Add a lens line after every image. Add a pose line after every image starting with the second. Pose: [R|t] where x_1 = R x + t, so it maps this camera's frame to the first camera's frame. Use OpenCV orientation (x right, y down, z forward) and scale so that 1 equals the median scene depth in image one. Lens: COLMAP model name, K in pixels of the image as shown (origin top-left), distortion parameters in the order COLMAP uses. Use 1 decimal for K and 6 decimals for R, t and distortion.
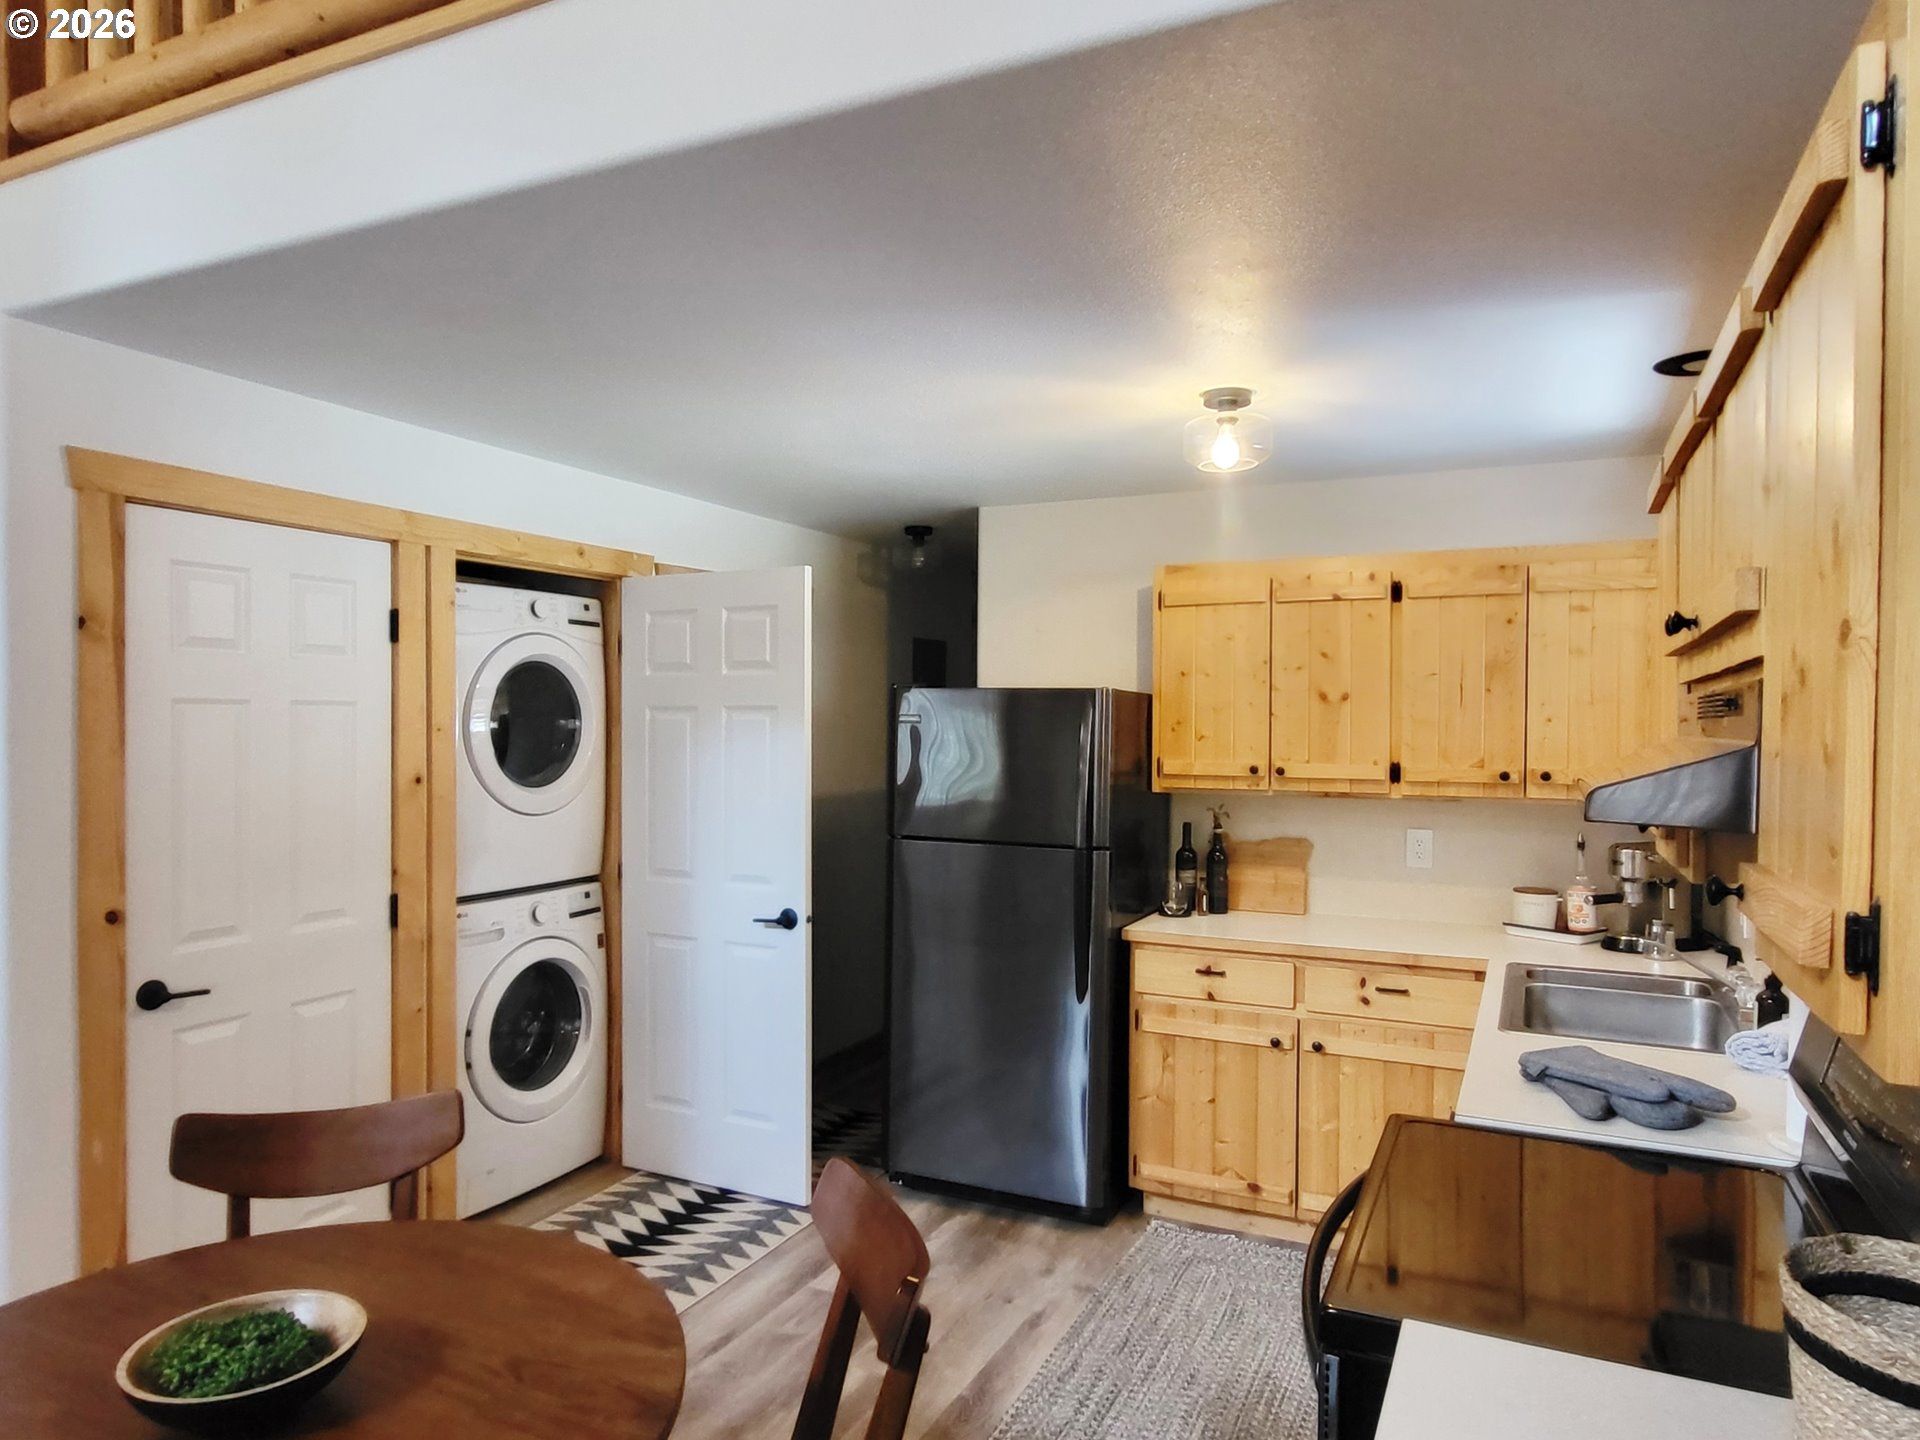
lens RADIAL K [[1212.7, 0, 956.9], [0, 1212.7, 728.9], [0, 0, 1]] dist [-0.000405, -0.000818]
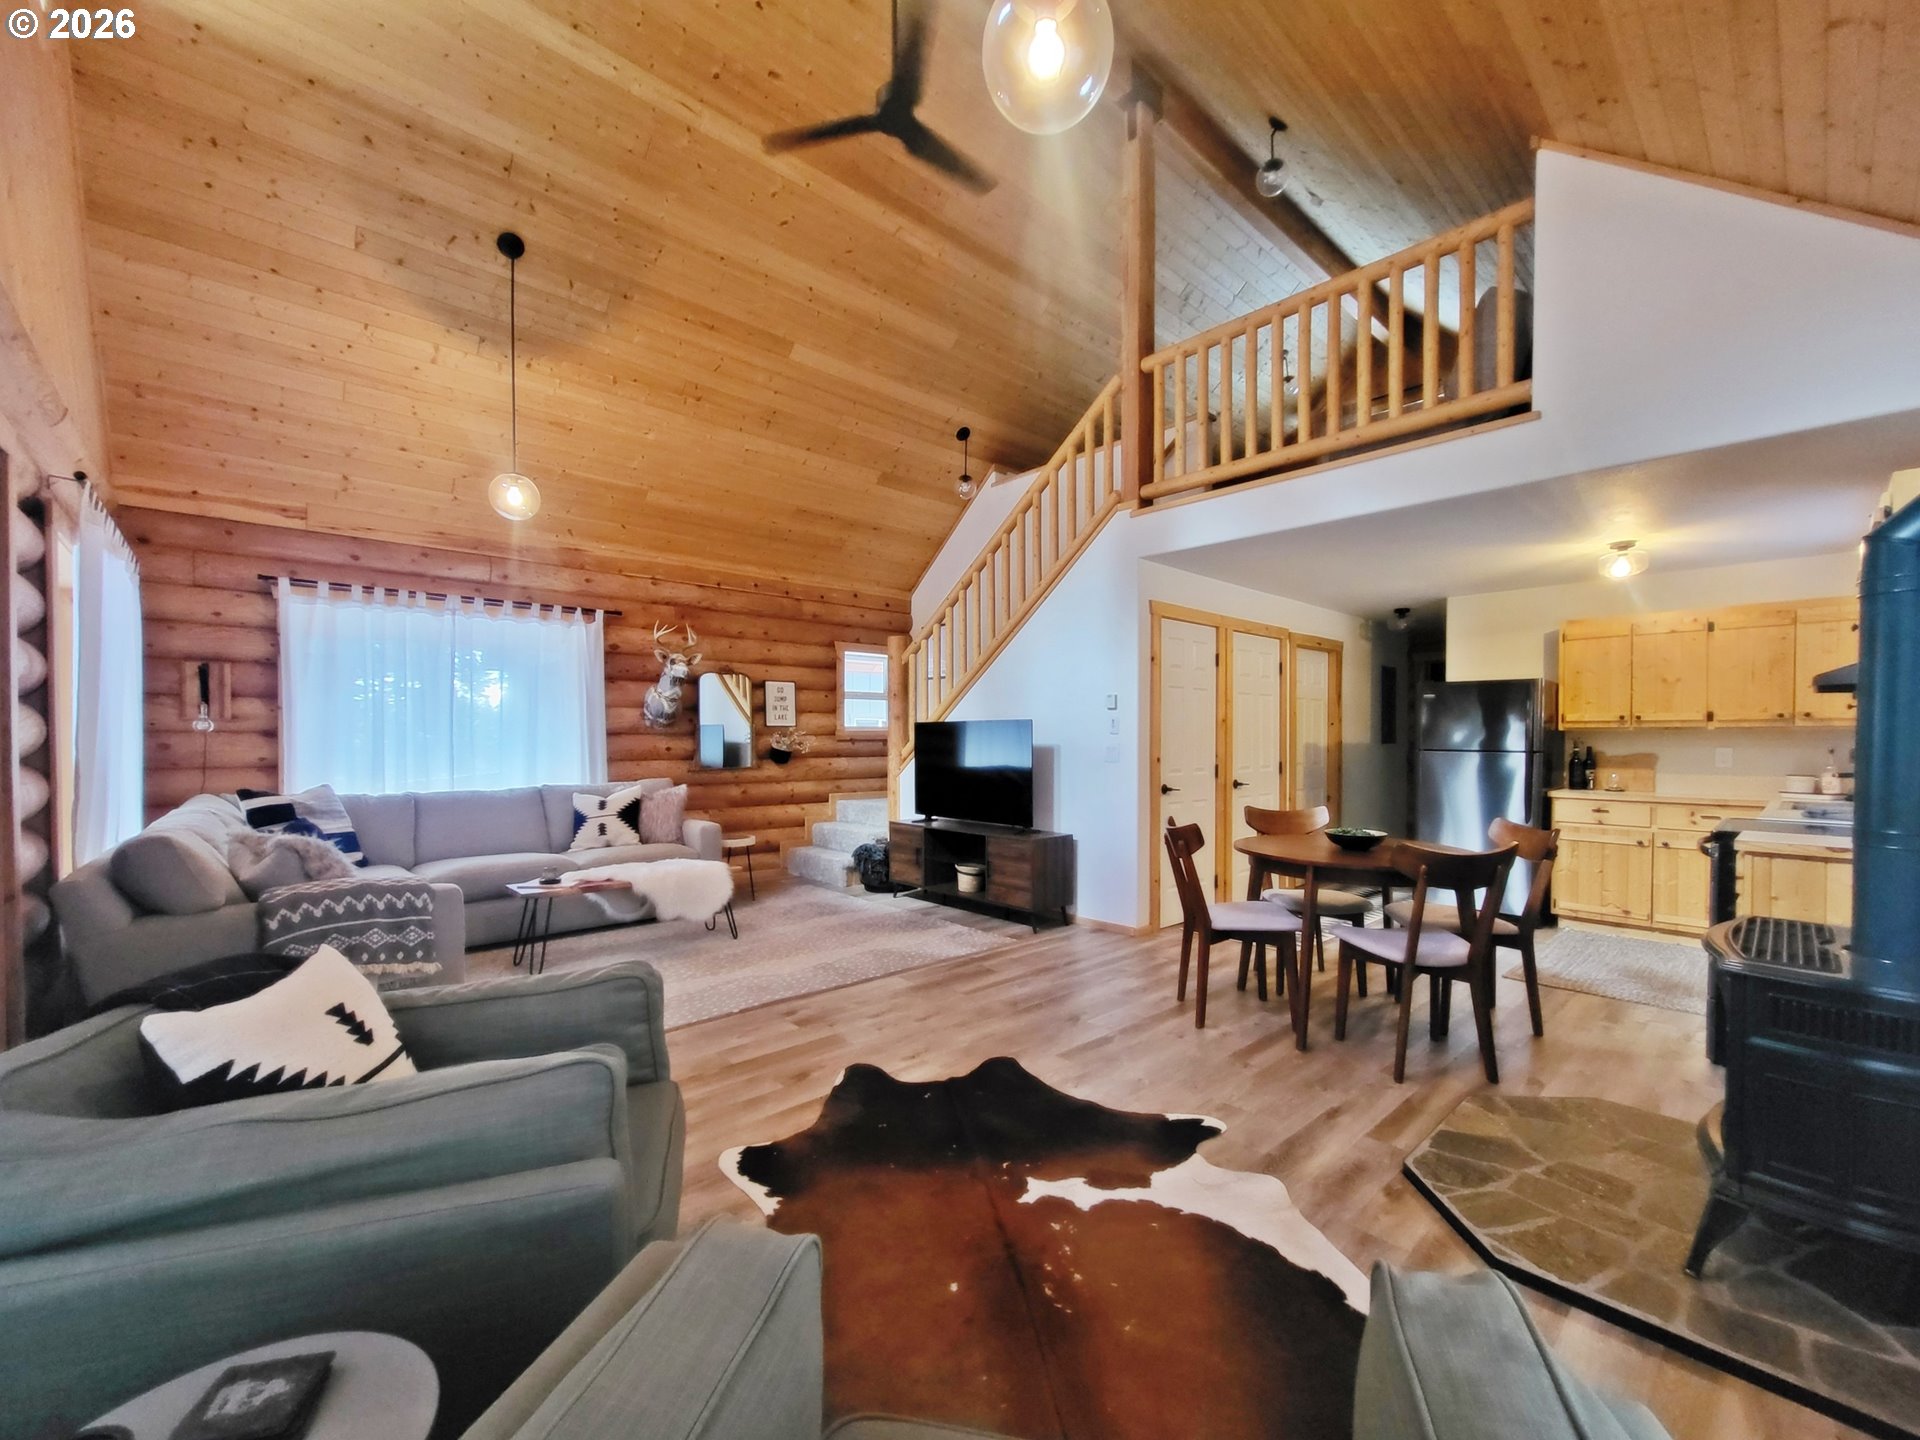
lens RADIAL K [[784.6, 0, 979.6], [0, 784.6, 741.7], [0, 0, 1]] dist [0.002360, -0.000392]
pose [[0.932331, 0.000975, -0.361604, -0.306790], [-0.002566, 0.999989, -0.003918, 0.088180], [0.361597, 0.004581, 0.932323, -0.676988]]
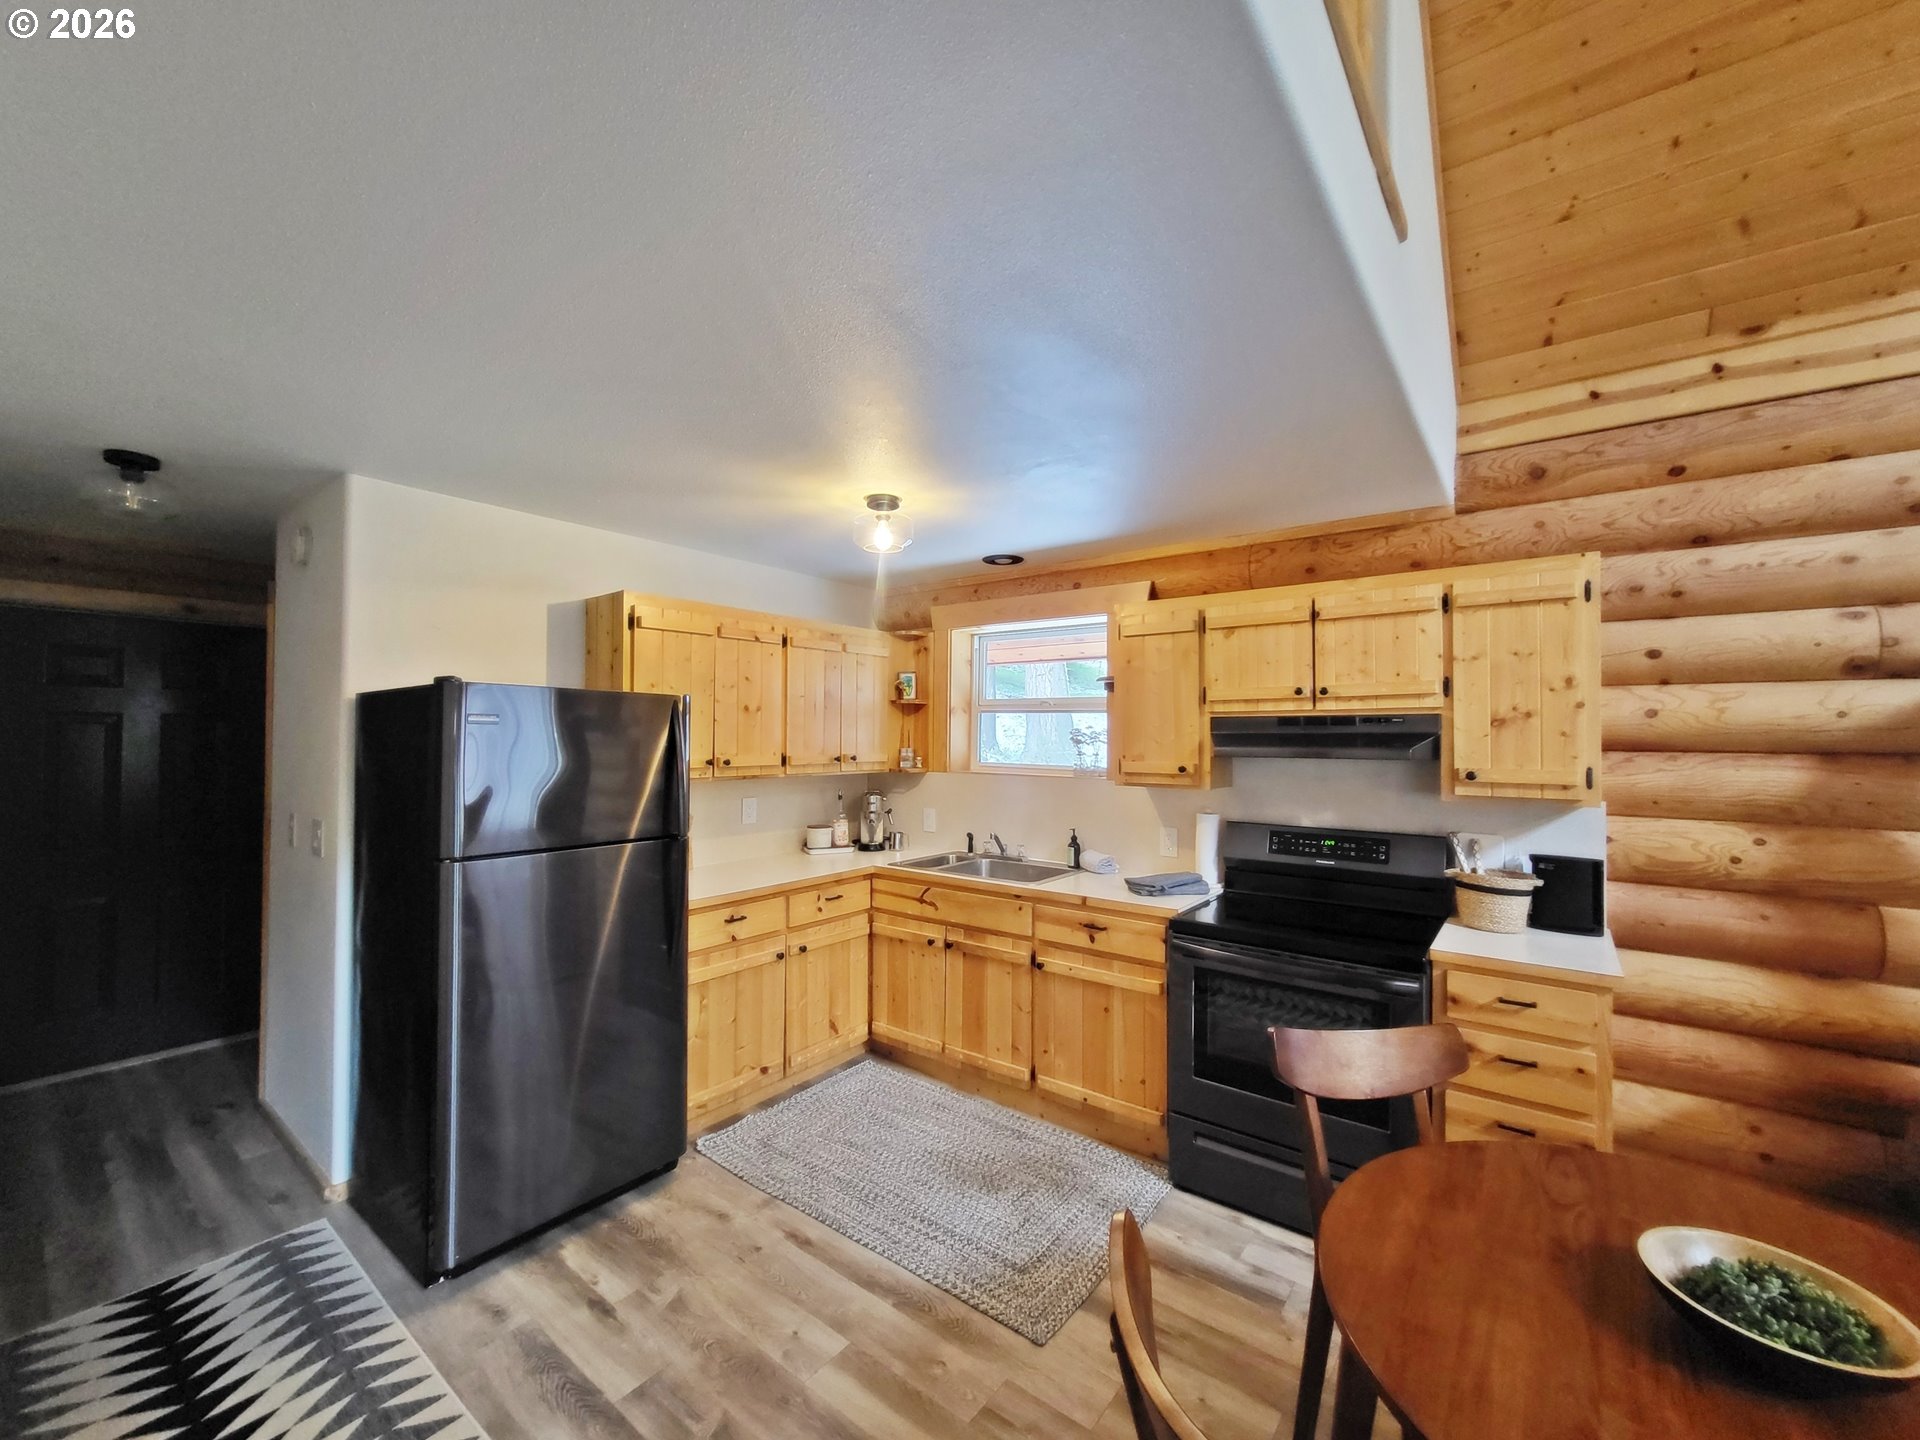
lens RADIAL K [[766.1, 0, 963.7], [0, 766.1, 715.3], [0, 0, 1]] dist [-0.000881, -0.000158]
pose [[0.196930, 0.023433, 0.980138, -0.545246], [0.001520, 0.999706, -0.024206, 0.003796], [-0.980416, 0.006257, 0.196836, 0.599842]]
